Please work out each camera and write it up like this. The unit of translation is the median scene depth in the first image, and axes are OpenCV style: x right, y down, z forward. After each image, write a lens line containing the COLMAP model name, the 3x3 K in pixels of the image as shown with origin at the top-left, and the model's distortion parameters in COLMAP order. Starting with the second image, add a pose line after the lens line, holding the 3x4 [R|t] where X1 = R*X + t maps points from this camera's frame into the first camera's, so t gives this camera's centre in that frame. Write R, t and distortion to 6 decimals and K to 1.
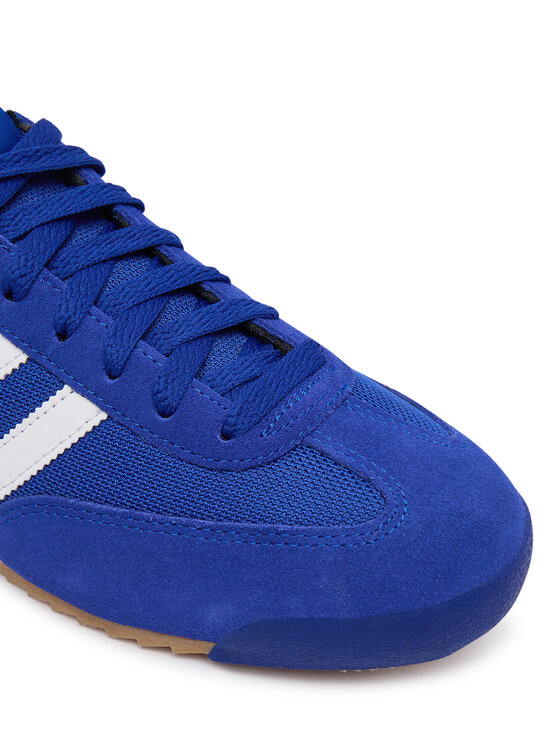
lens RADIAL K [[798.4, 0, 280.0], [0, 798.4, 373.0], [0, 0, 1]] dist [-0.001141, -0.002904]
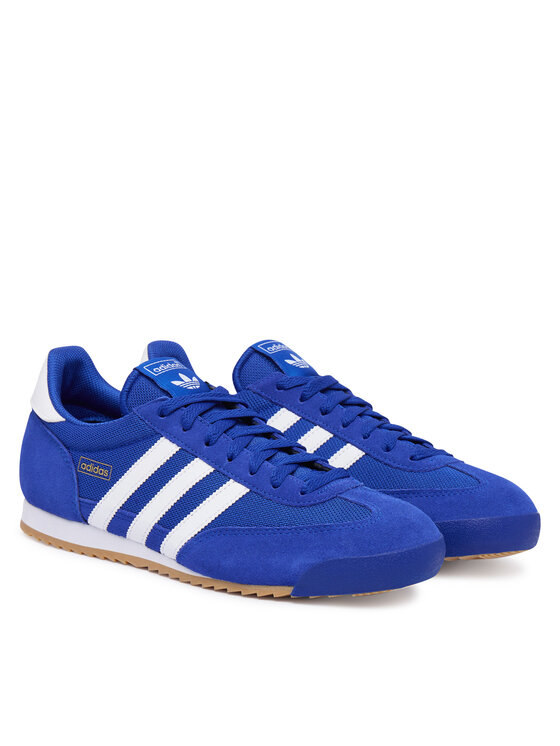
lens RADIAL K [[1963.9, 0, 280.0], [0, 1963.9, 373.0], [0, 0, 1]] dist [-0.065892, -0.226467]
pose [[0.996870, -0.007635, -0.078687, 0.298192], [-0.034322, 0.854829, -0.517773, 2.586875], [0.071217, 0.518853, 0.851892, -3.791637]]
